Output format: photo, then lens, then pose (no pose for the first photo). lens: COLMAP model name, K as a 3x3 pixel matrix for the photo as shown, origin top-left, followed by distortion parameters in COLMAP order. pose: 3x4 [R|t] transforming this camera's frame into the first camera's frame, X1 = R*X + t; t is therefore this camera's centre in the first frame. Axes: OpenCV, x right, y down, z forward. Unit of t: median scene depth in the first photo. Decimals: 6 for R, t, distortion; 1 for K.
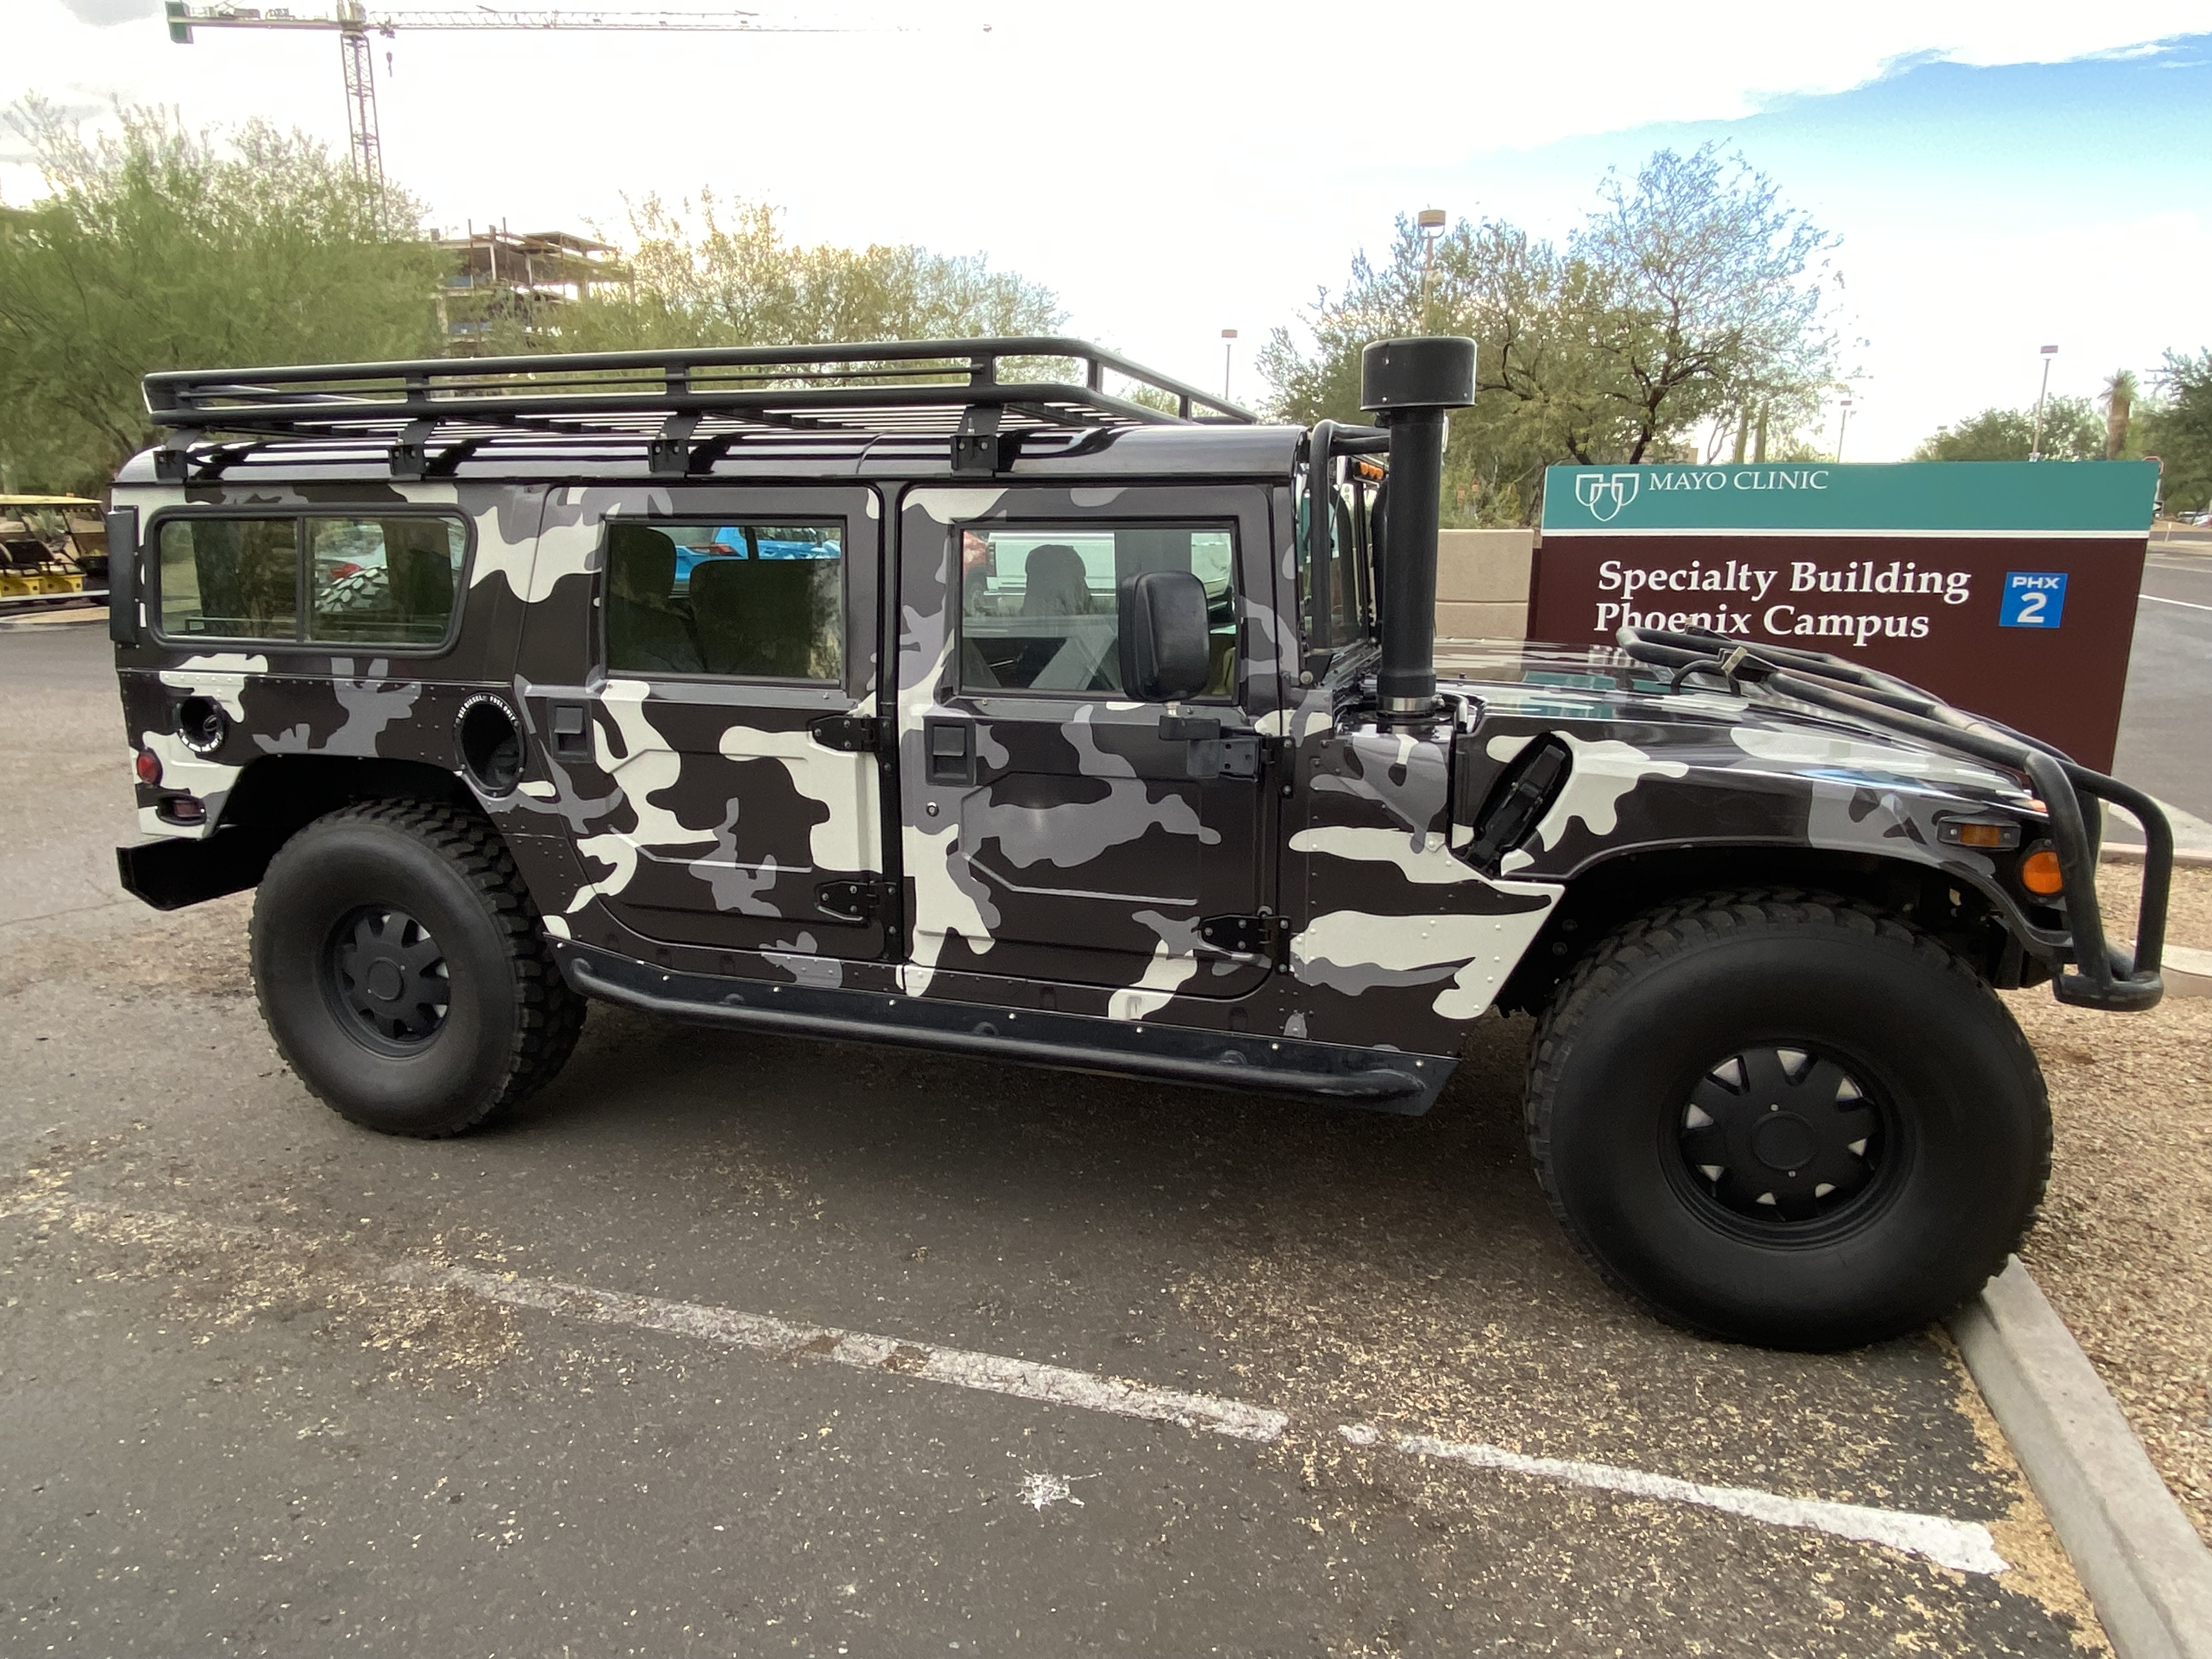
lens RADIAL K [[1348.6, 0, 1107.5], [0, 1348.6, 819.3], [0, 0, 1]] dist [0.098749, -0.127799]
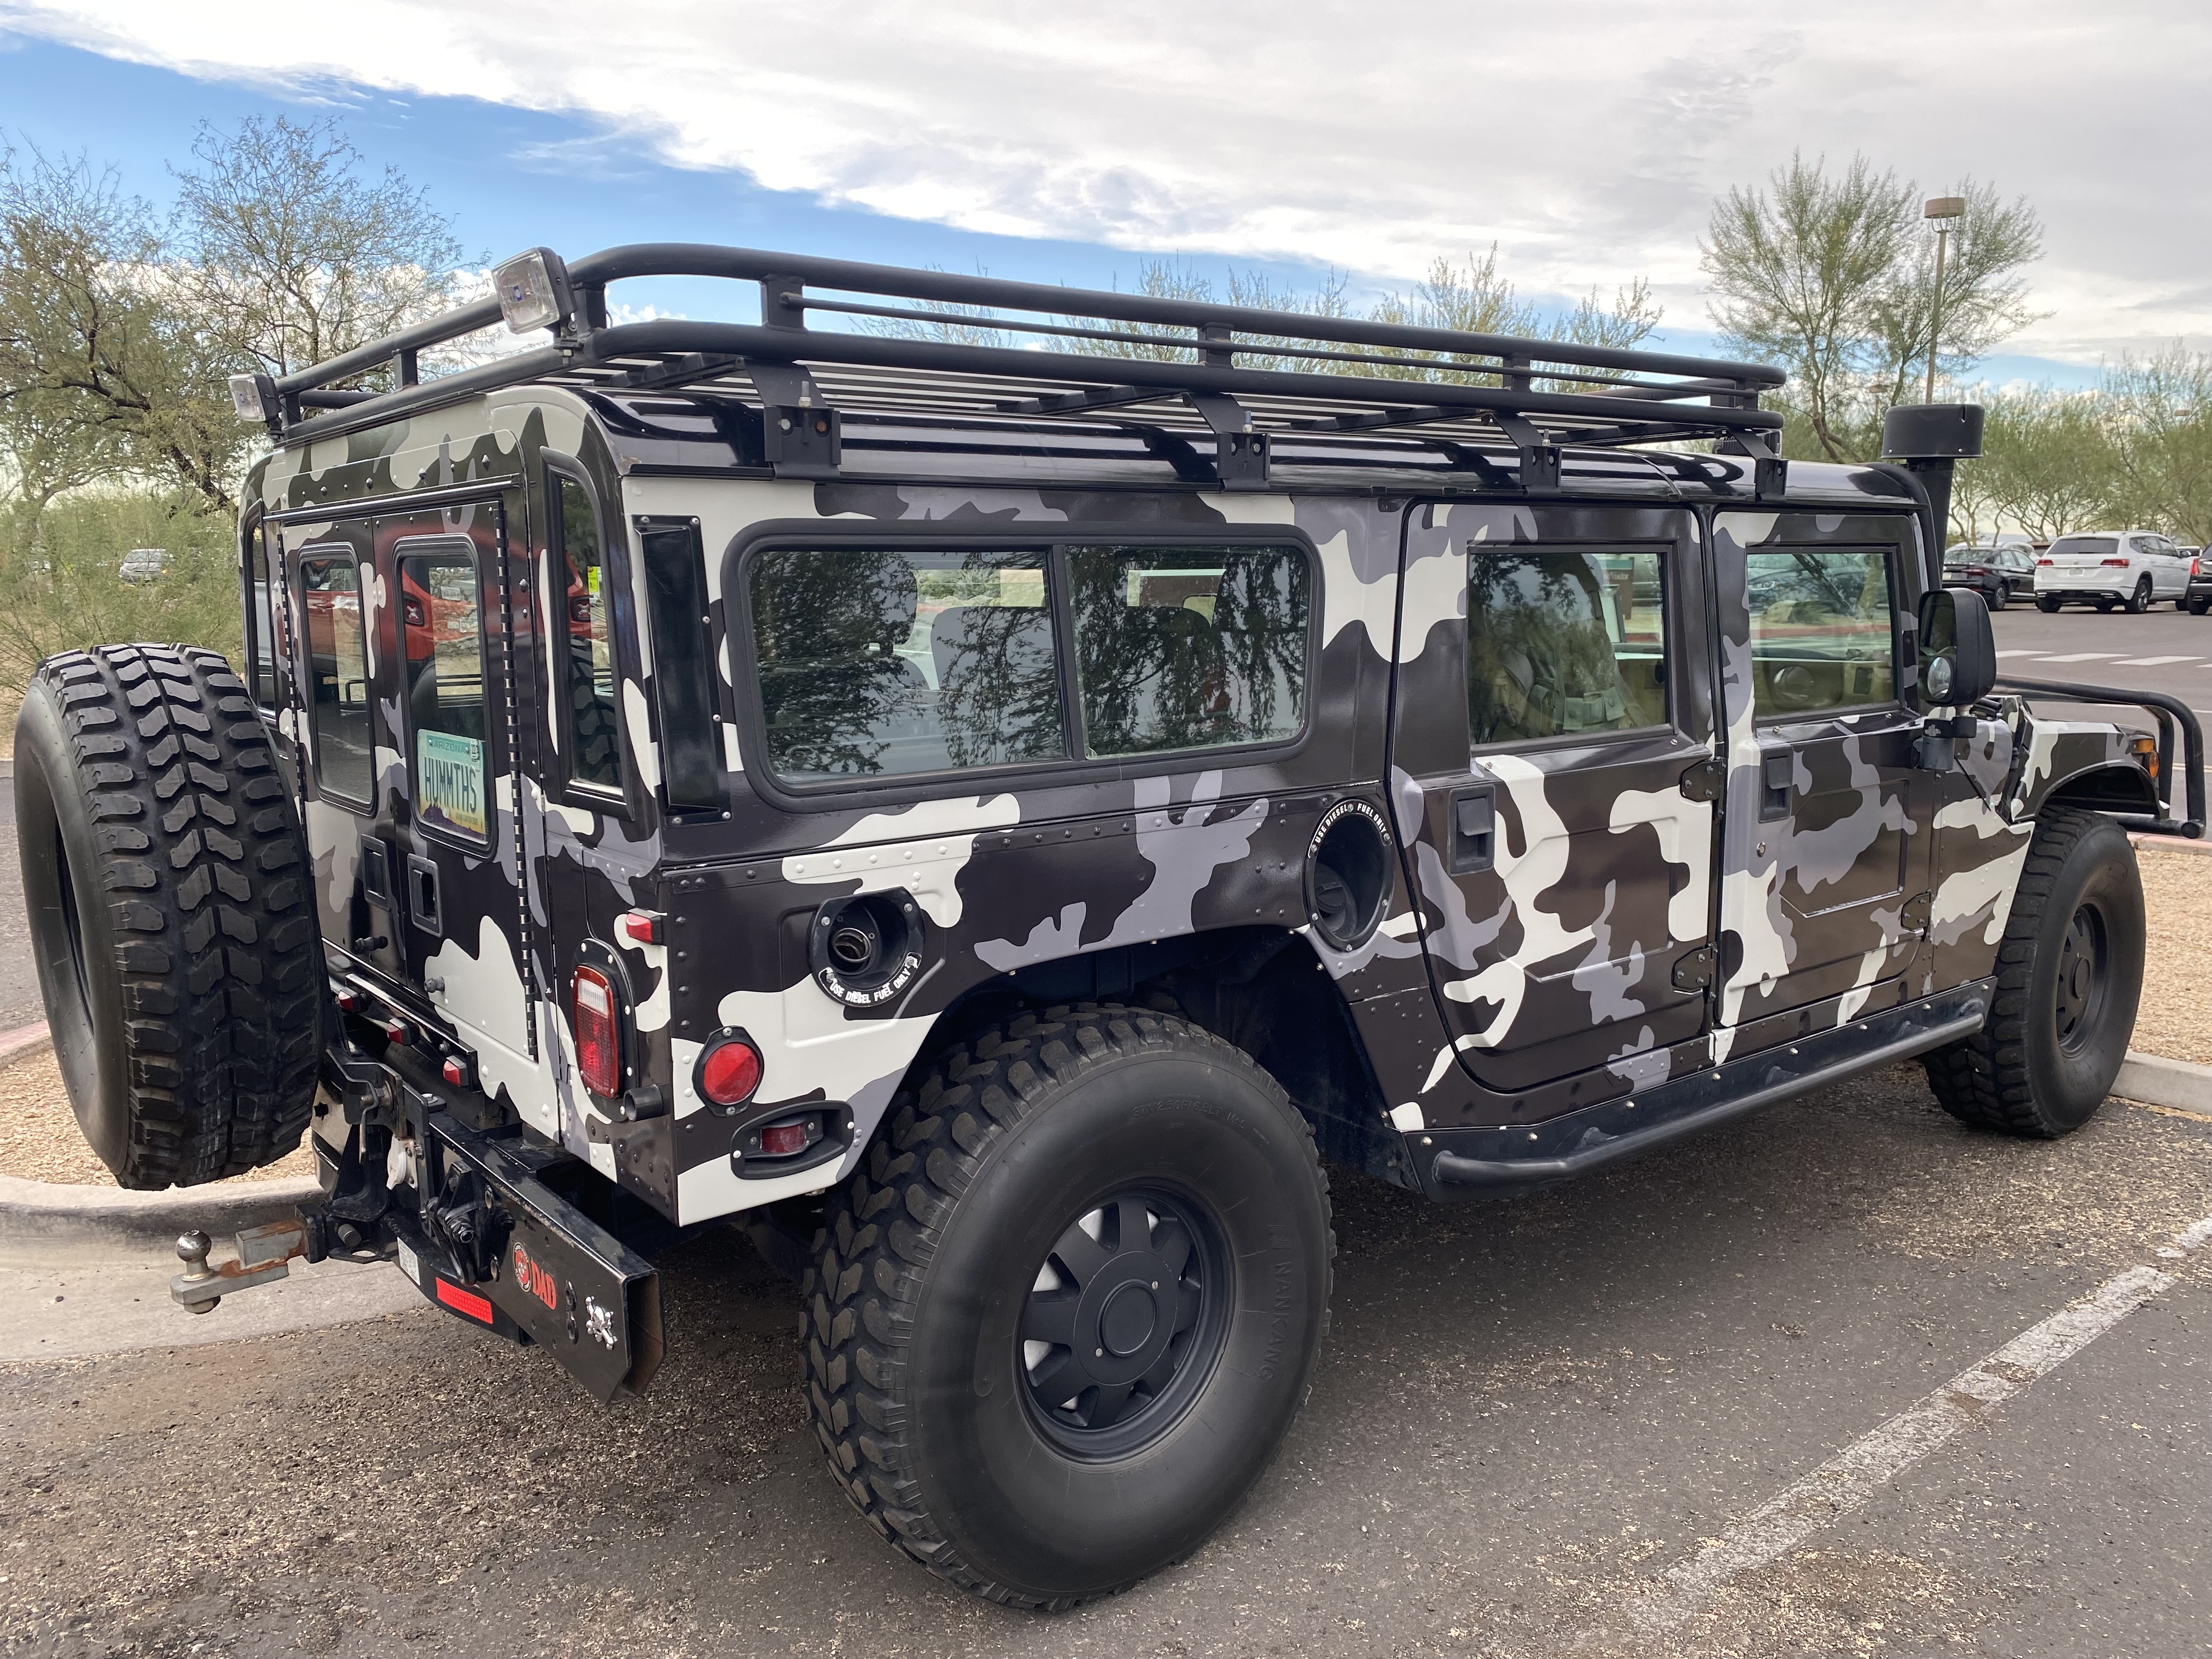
lens RADIAL K [[1684.2, 0, 1106.0], [0, 1684.2, 829.5], [0, 0, 1]] dist [0.055070, -0.052845]
pose [[0.562918, -0.129120, 0.816364, -1.265728], [0.182643, 0.982737, 0.029495, -0.130576], [-0.806080, 0.132500, 0.576783, 0.645971]]
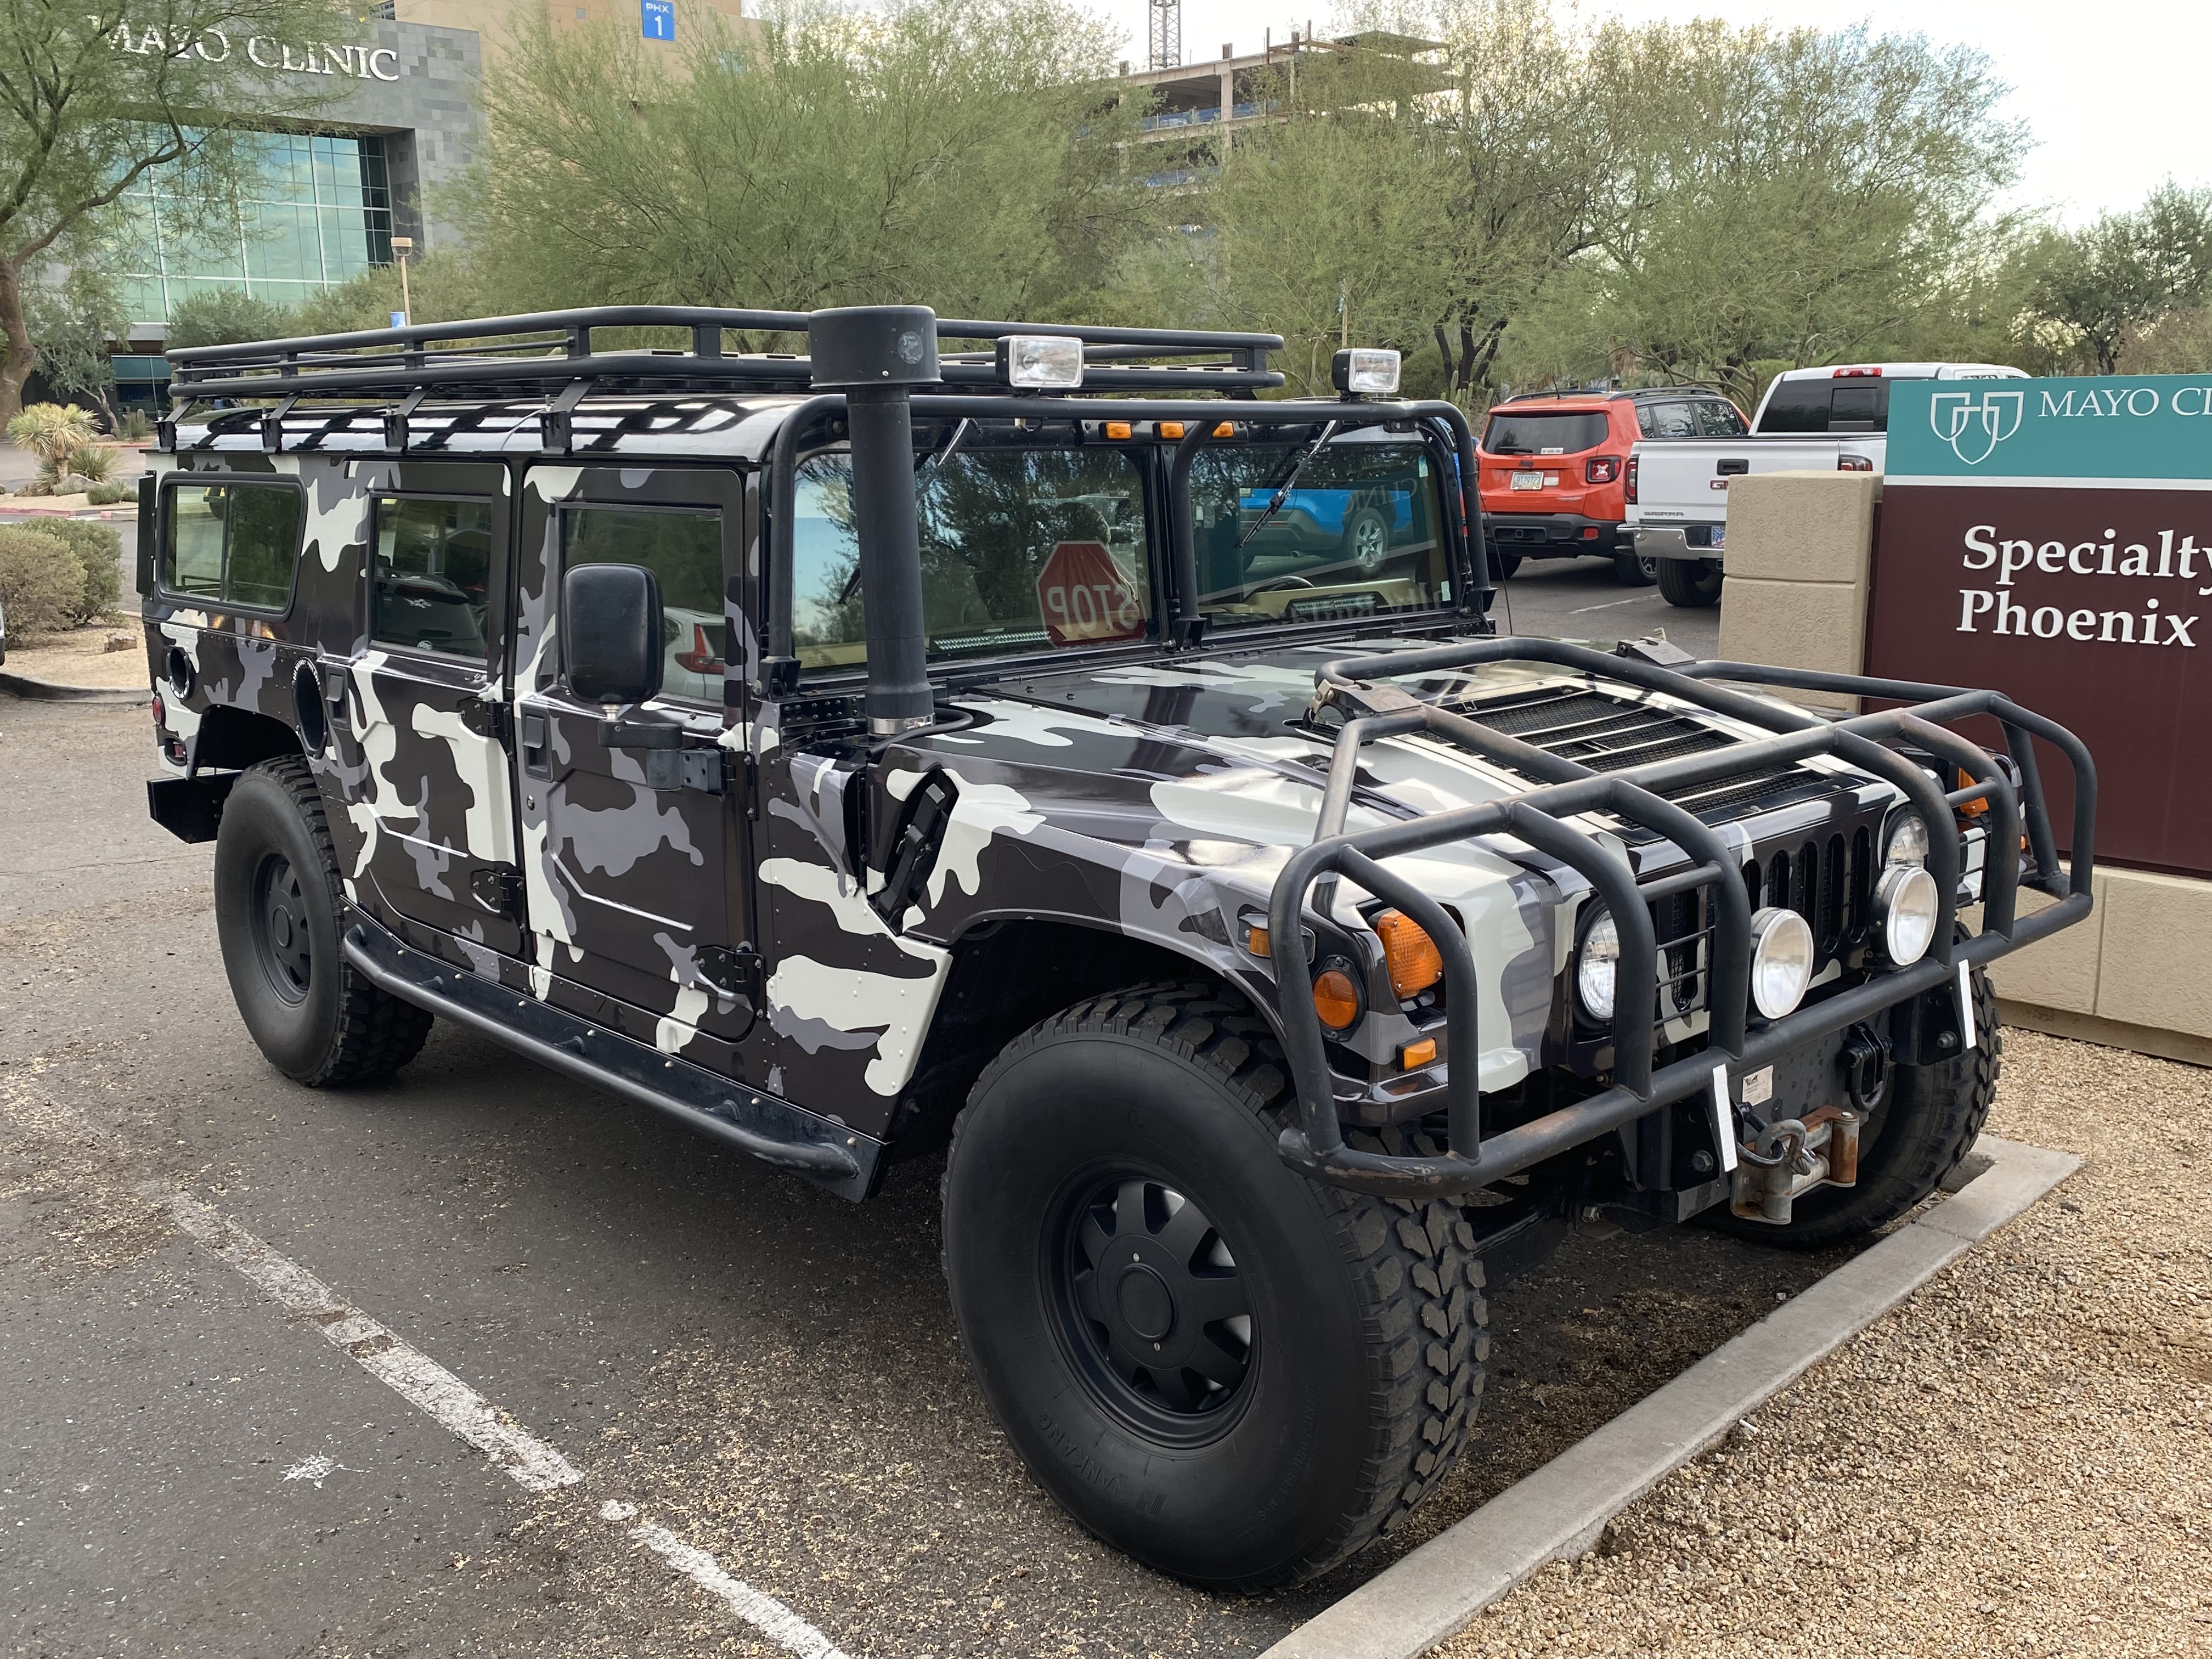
lens RADIAL K [[1922.8, 0, 1106.0], [0, 1922.8, 829.5], [0, 0, 1]] dist [0.105423, -0.220256]
pose [[0.876781, 0.089284, -0.472528, 0.818275], [-0.089792, 0.995728, 0.021532, -0.051020], [0.472432, 0.023551, 0.881052, -0.006658]]
